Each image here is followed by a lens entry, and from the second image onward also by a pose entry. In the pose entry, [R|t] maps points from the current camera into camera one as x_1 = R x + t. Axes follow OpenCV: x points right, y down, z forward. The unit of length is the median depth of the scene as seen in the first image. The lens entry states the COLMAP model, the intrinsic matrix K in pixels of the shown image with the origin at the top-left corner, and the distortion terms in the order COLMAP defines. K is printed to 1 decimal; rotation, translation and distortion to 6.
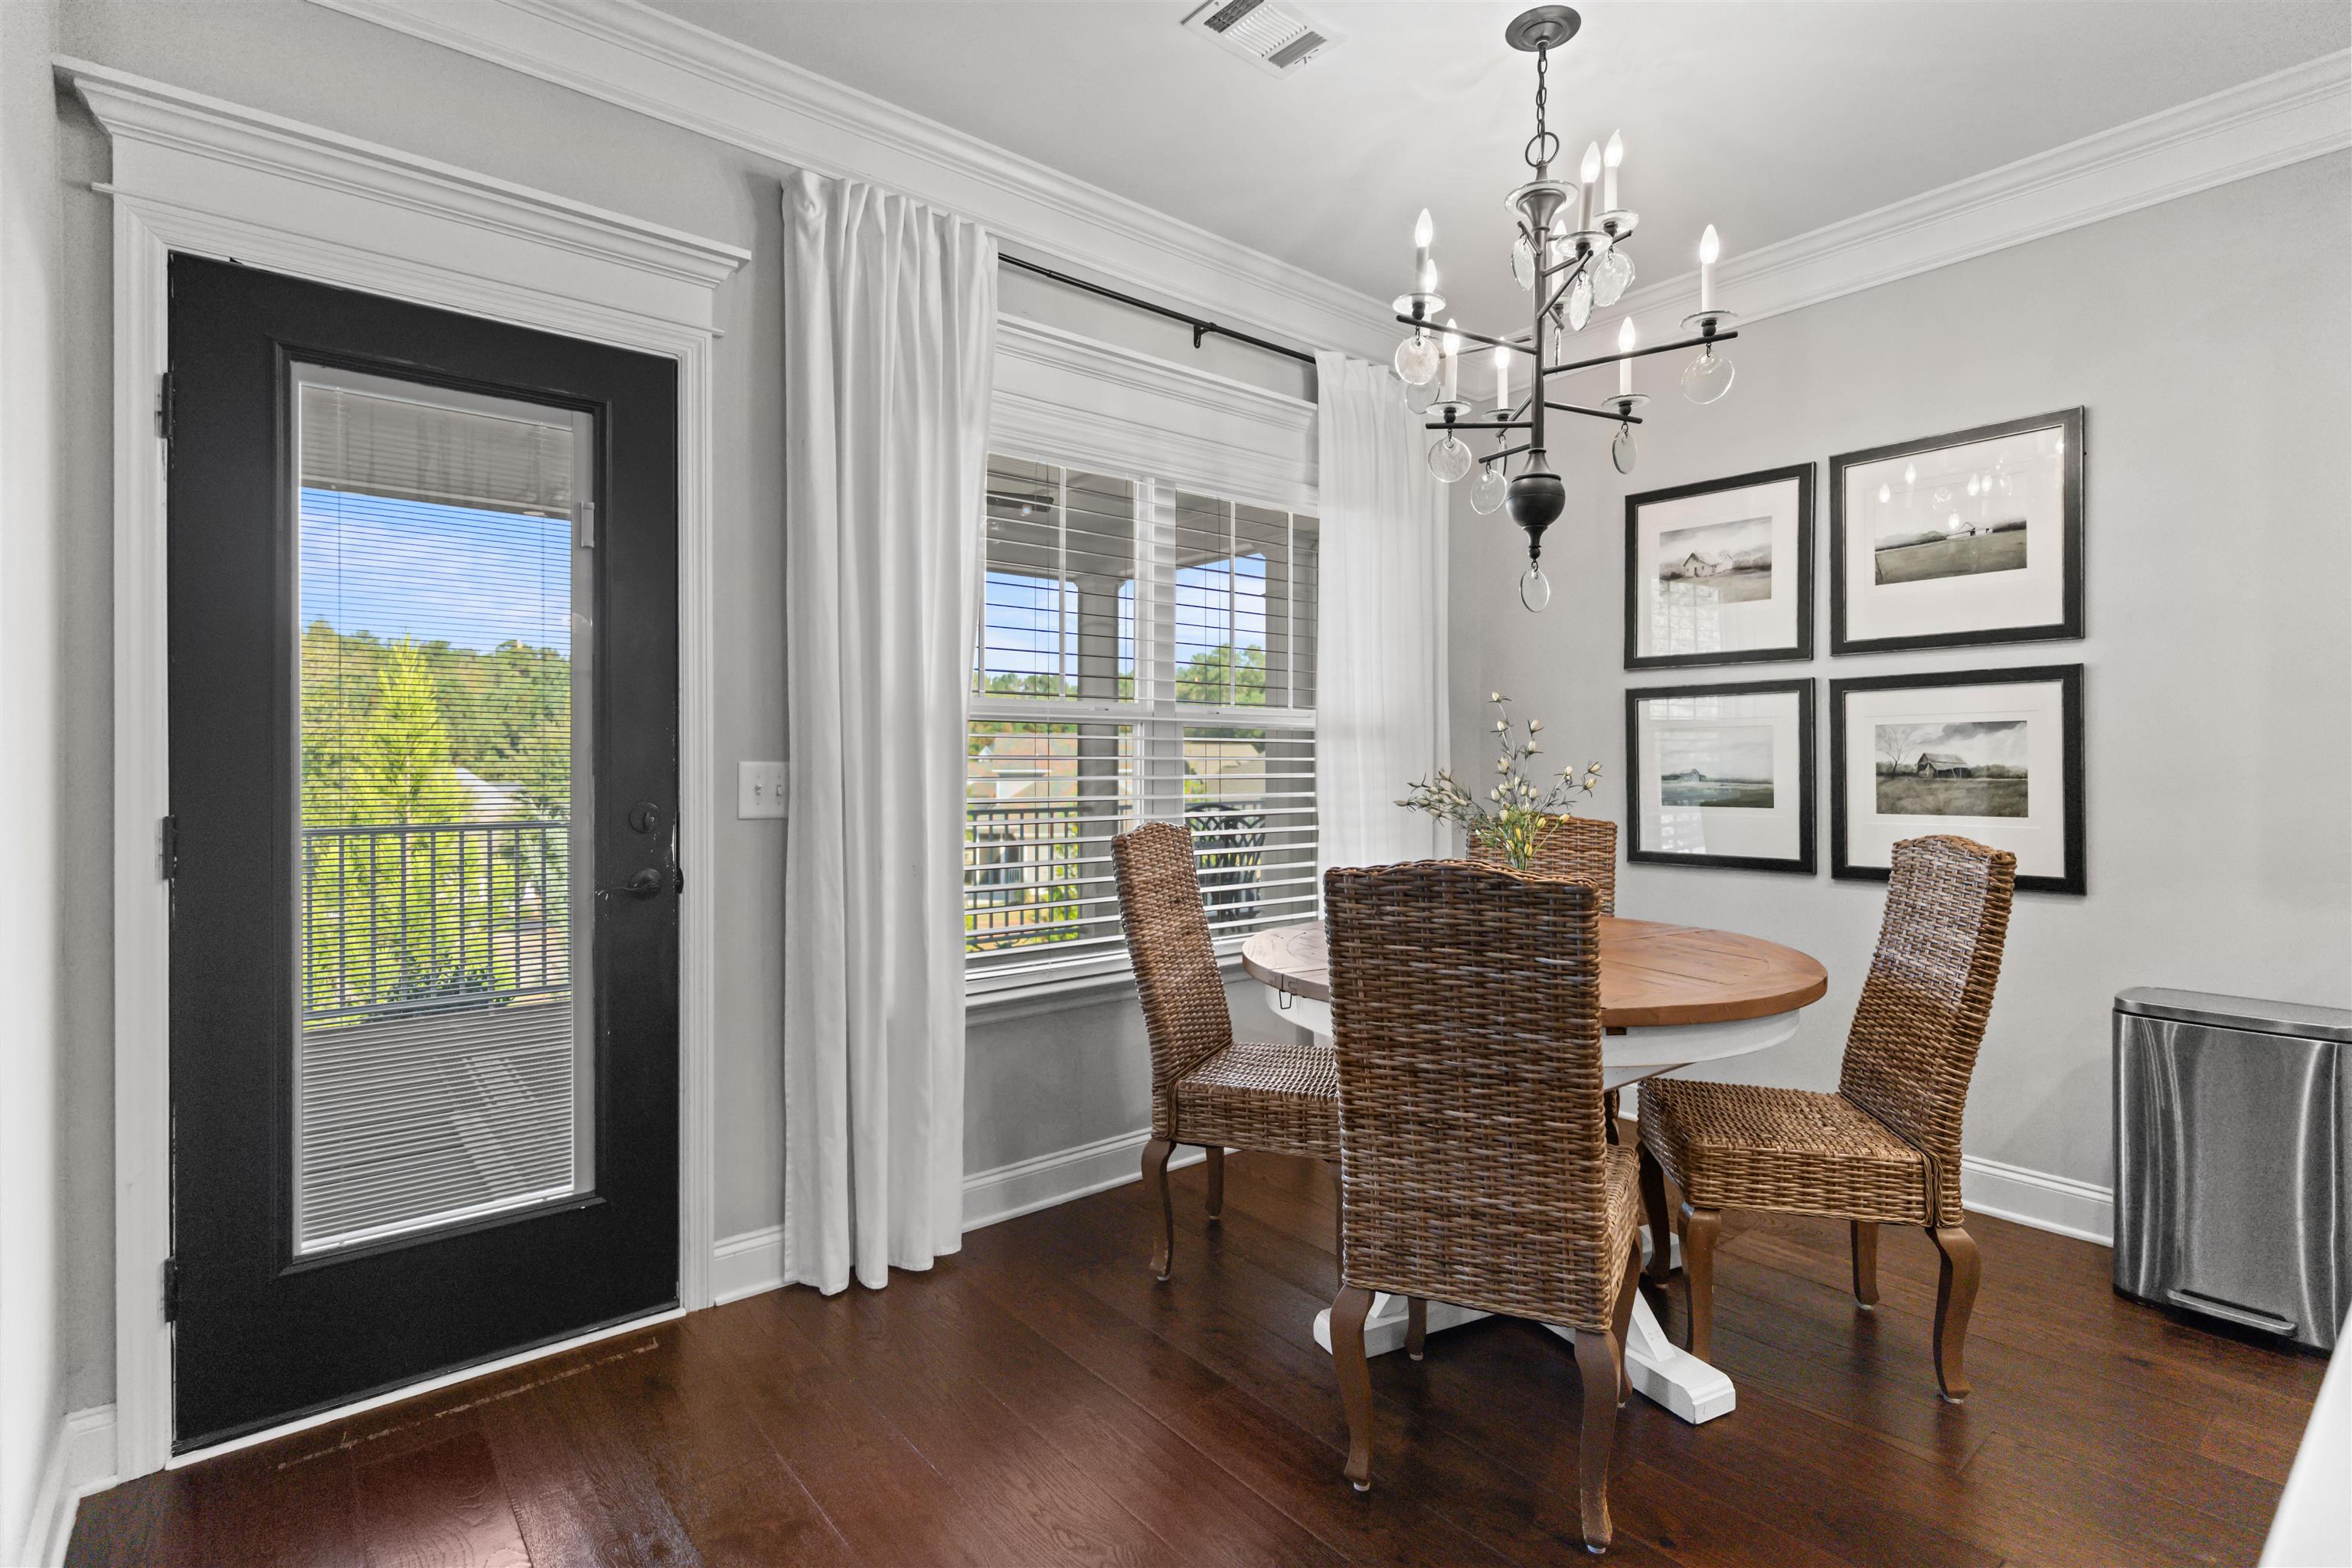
lens RADIAL K [[1115.9, 0, 1171.4], [0, 1115.9, 774.7], [0, 0, 1]] dist [0.000866, -0.000086]
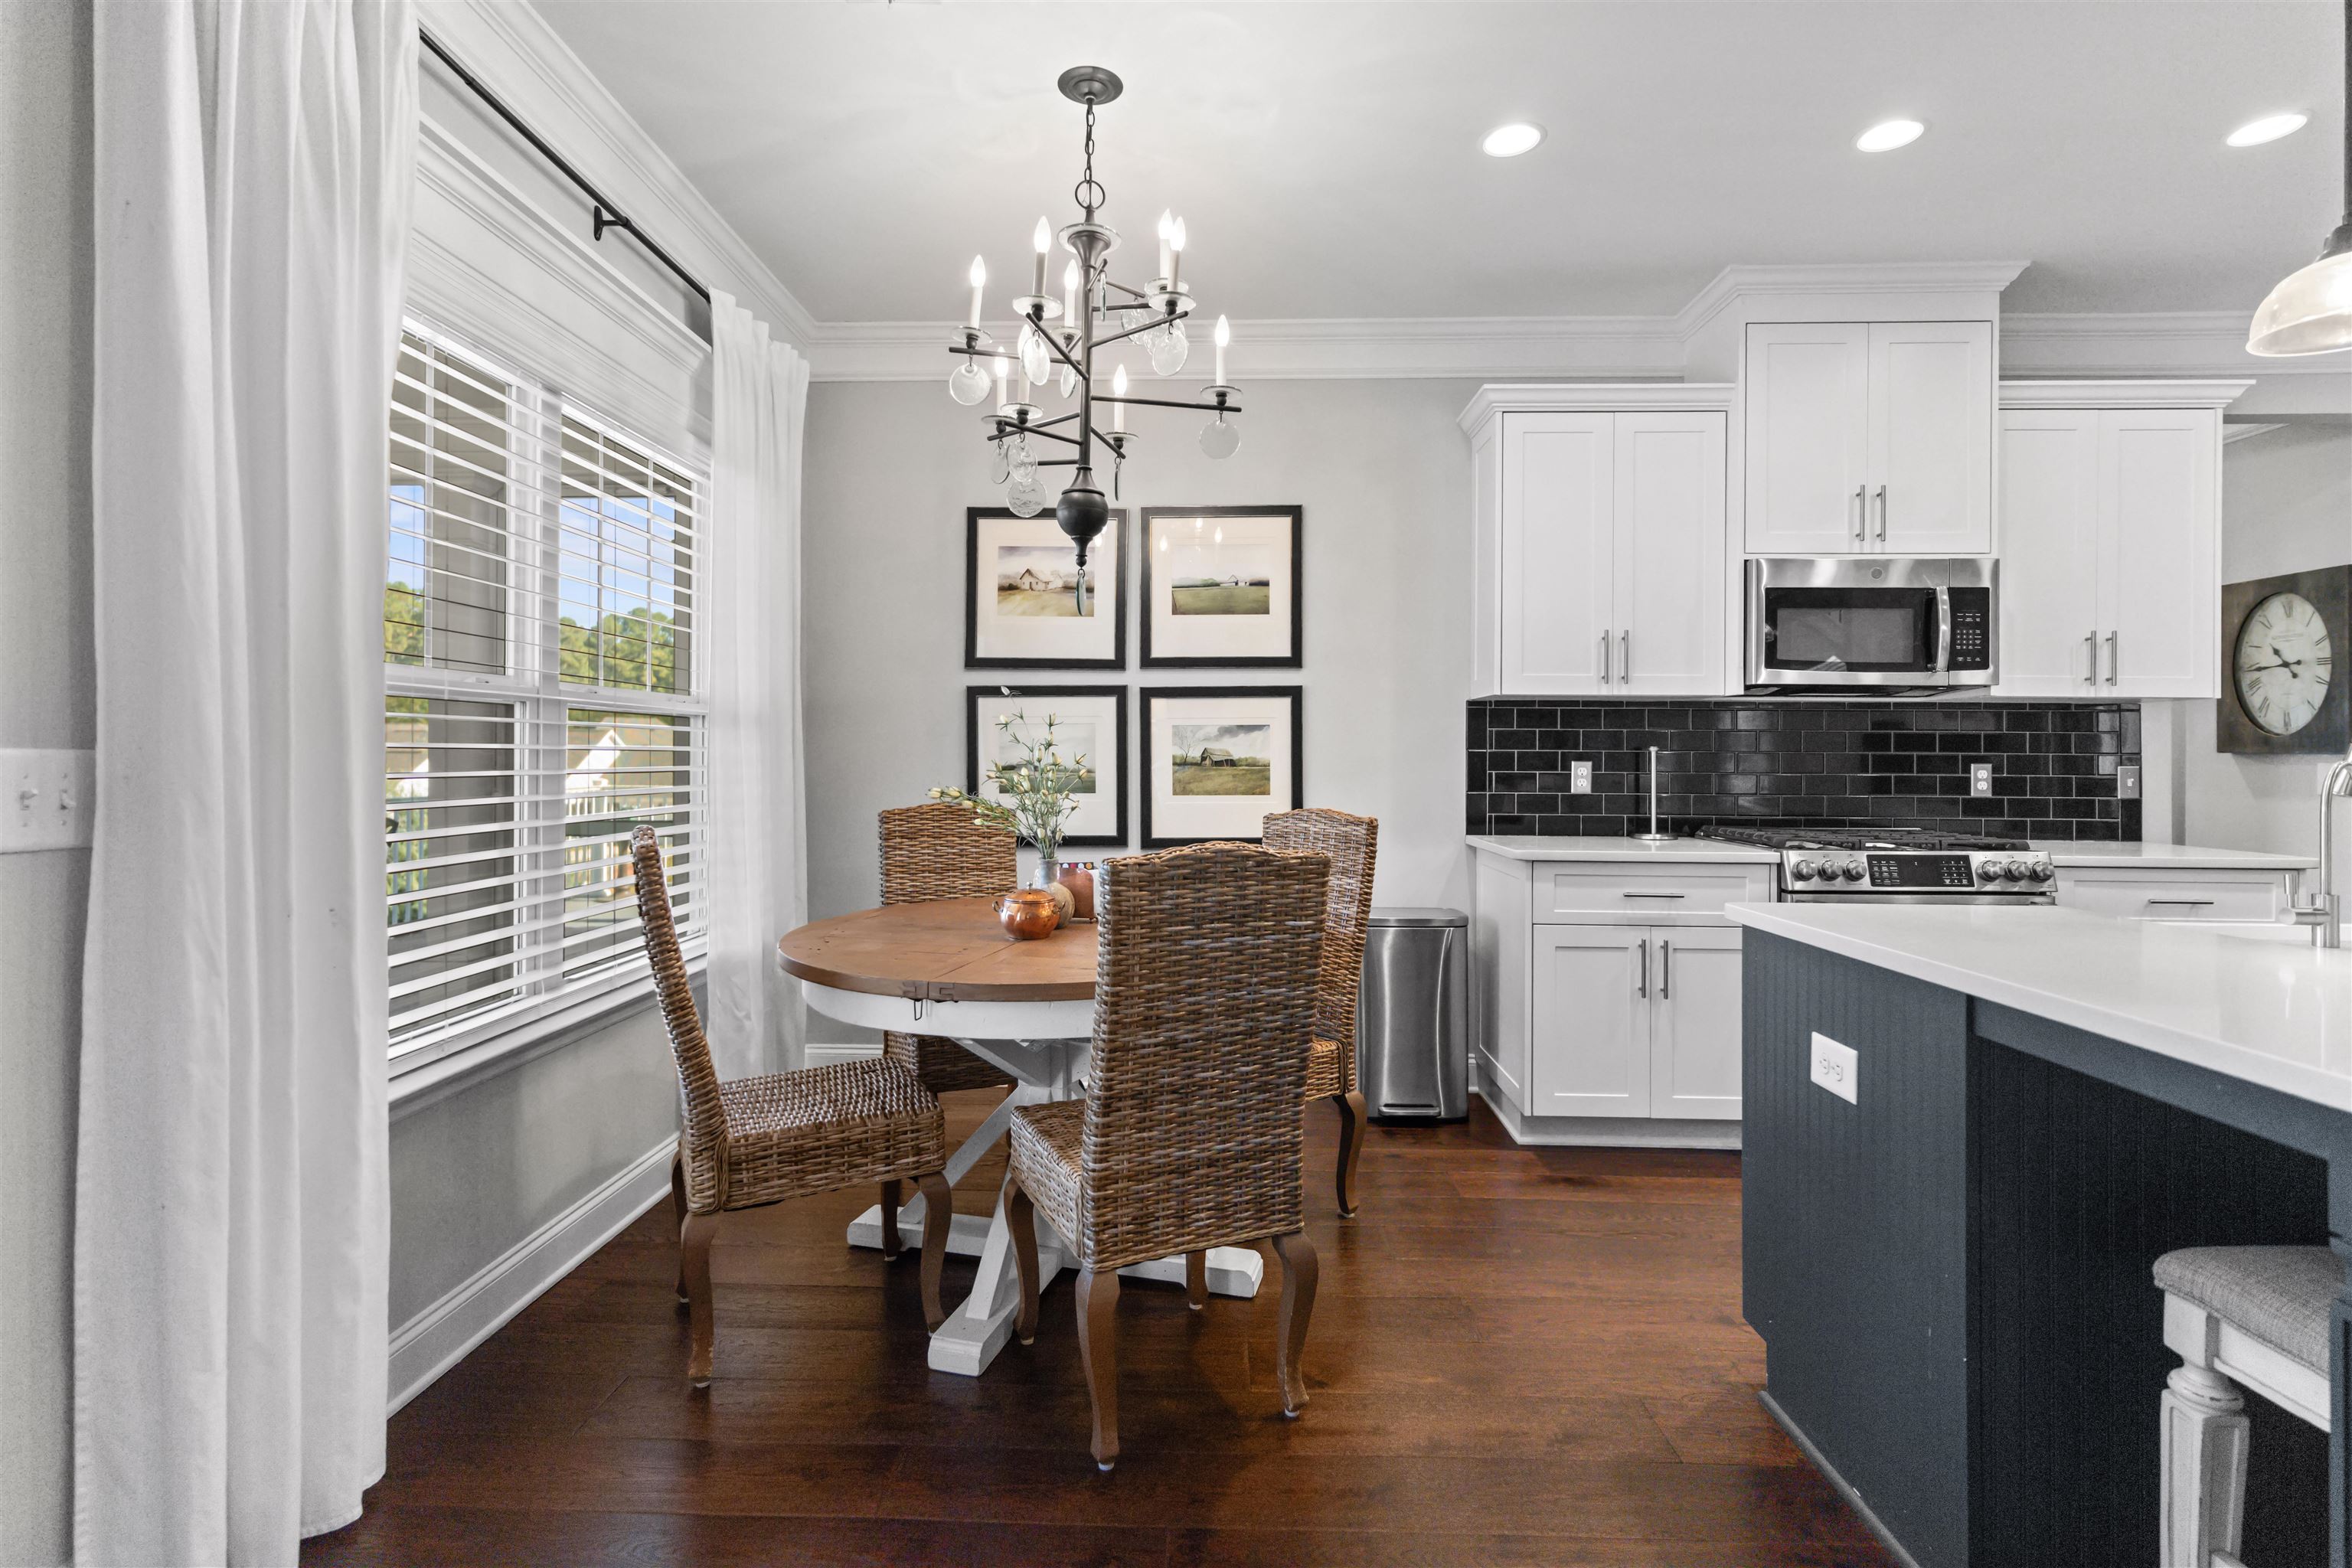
lens RADIAL K [[1122.7, 0, 1167.6], [0, 1122.7, 757.9], [0, 0, 1]] dist [0.000287, 0.001062]
pose [[0.662258, 0.000260, 0.749276, -0.399484], [0.004847, 0.999978, -0.004631, -0.001972], [-0.749260, 0.006698, 0.662242, 0.196525]]
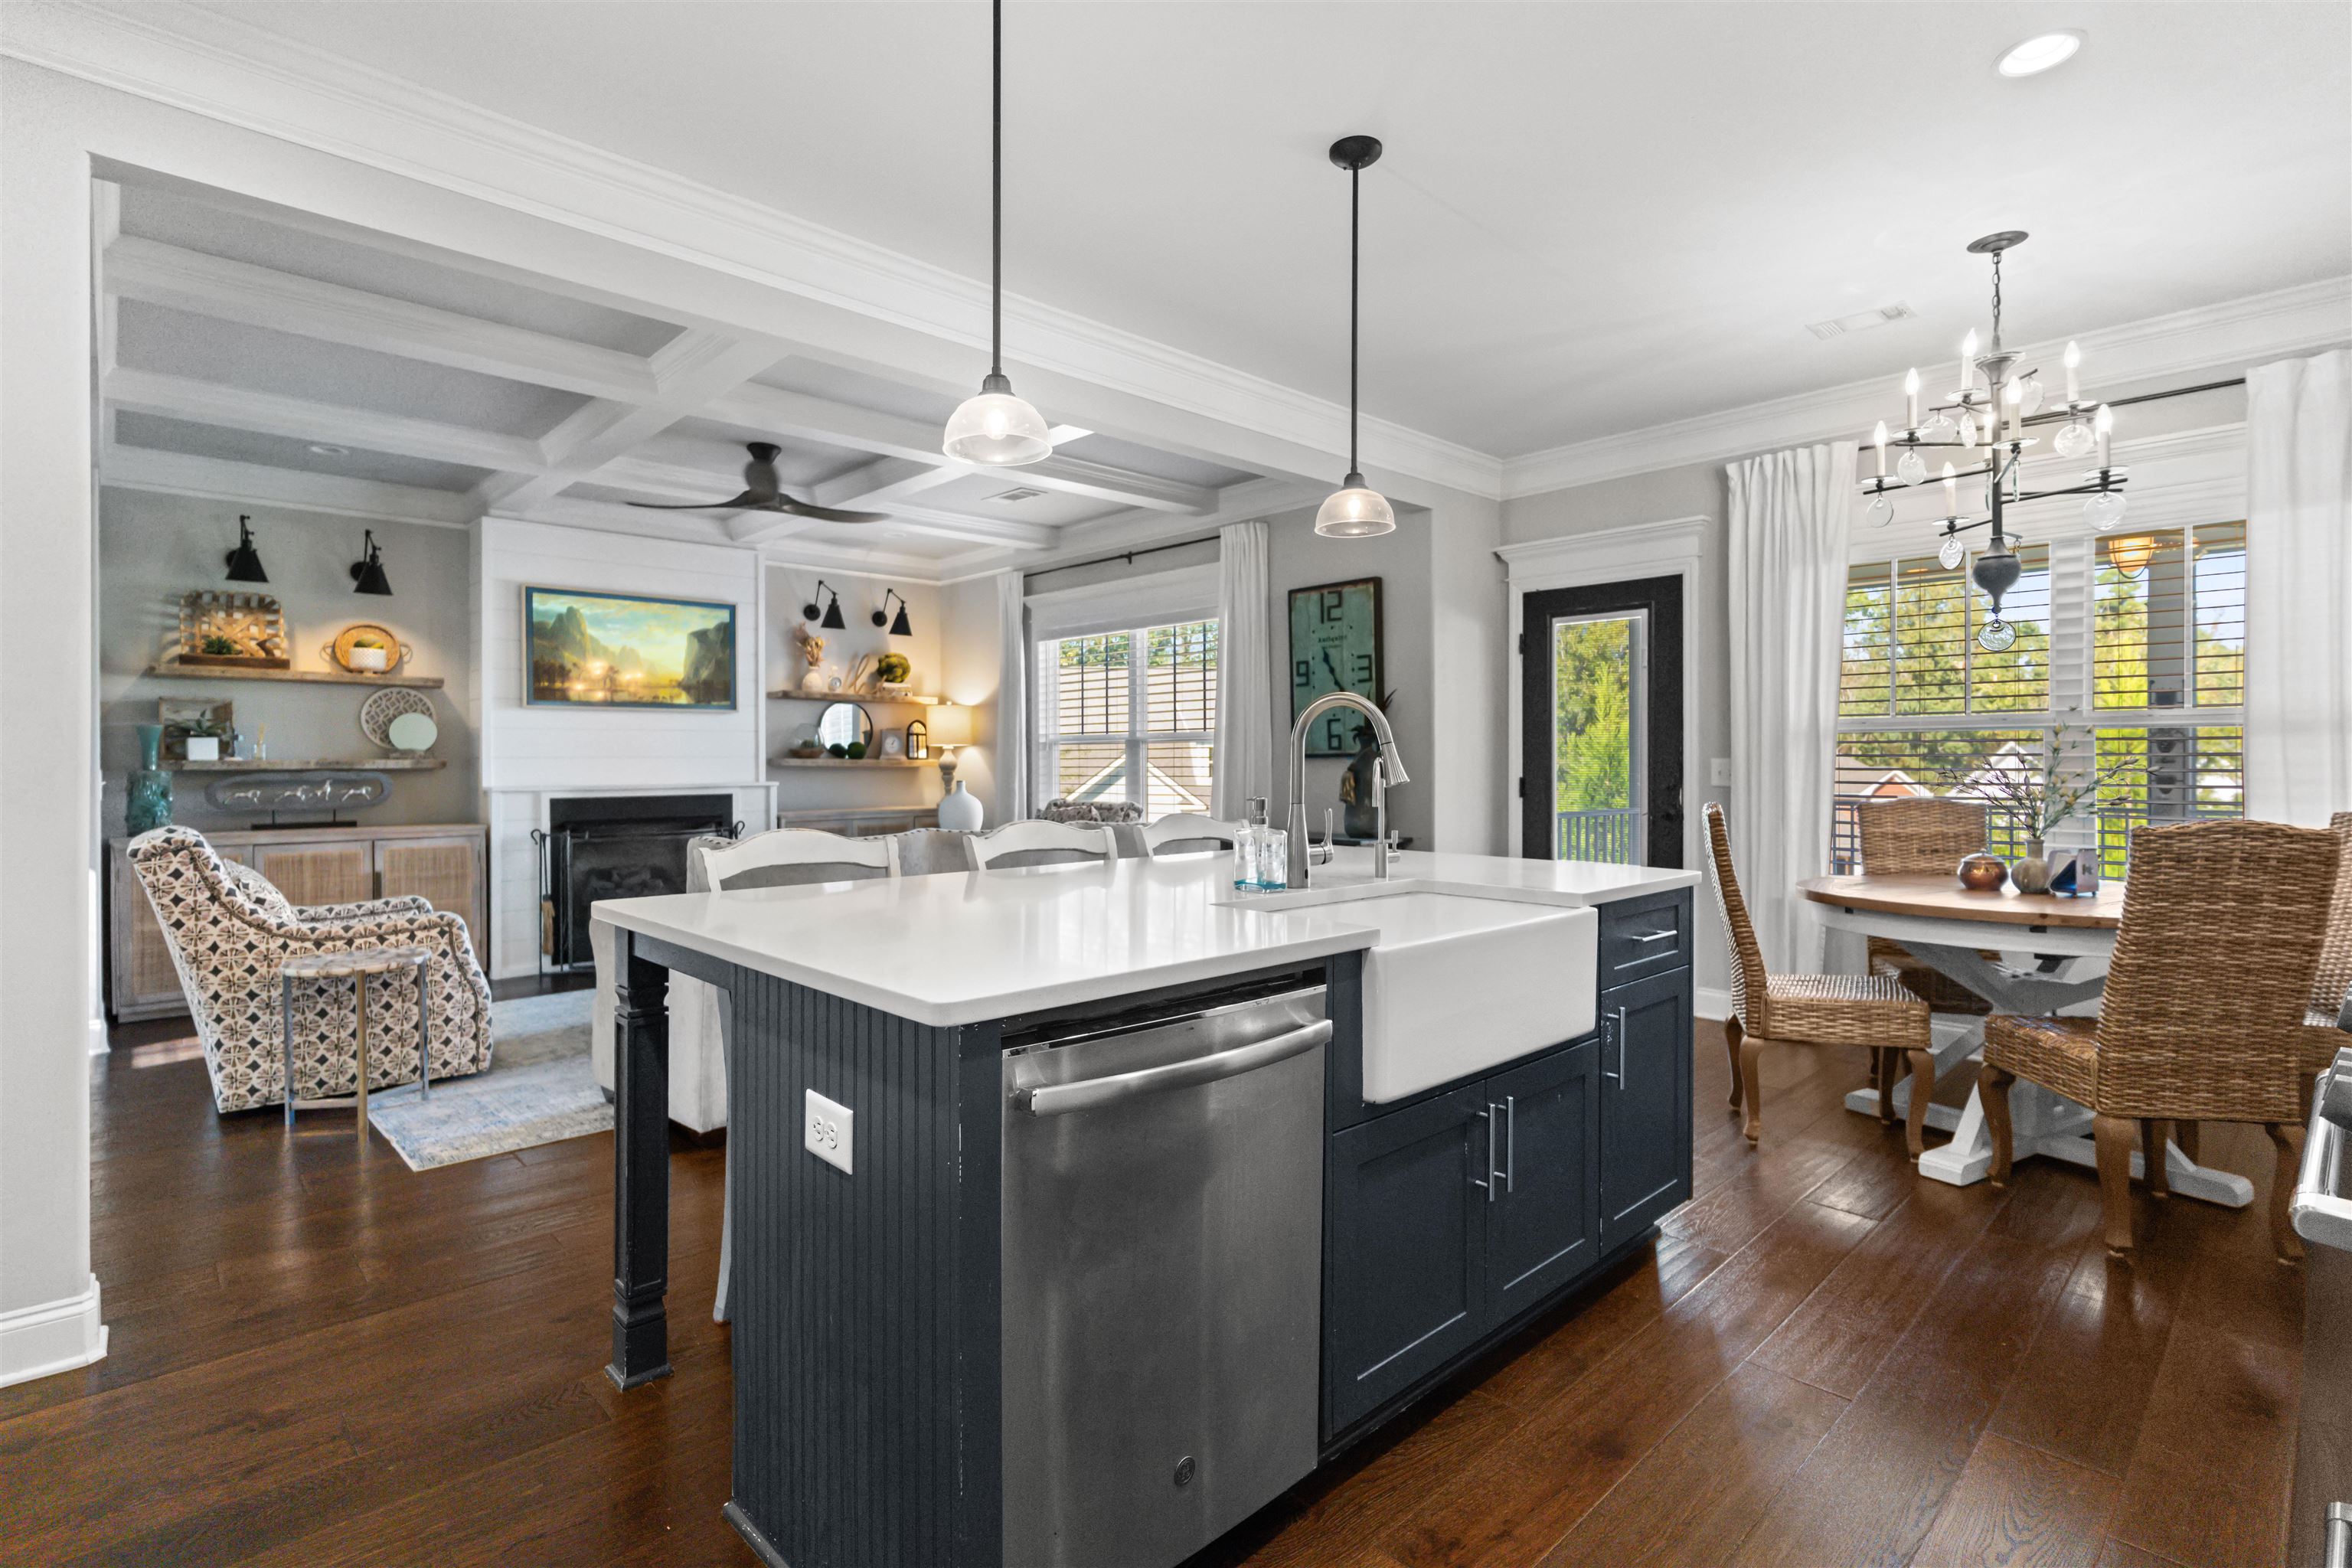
lens RADIAL K [[1122.7, 0, 1167.6], [0, 1122.7, 757.9], [0, 0, 1]] dist [0.000287, 0.001062]
pose [[0.071500, -0.003963, -0.997433, 1.529444], [-0.009504, 0.999944, -0.004655, 0.006561], [0.997395, 0.009813, 0.071458, -0.138546]]
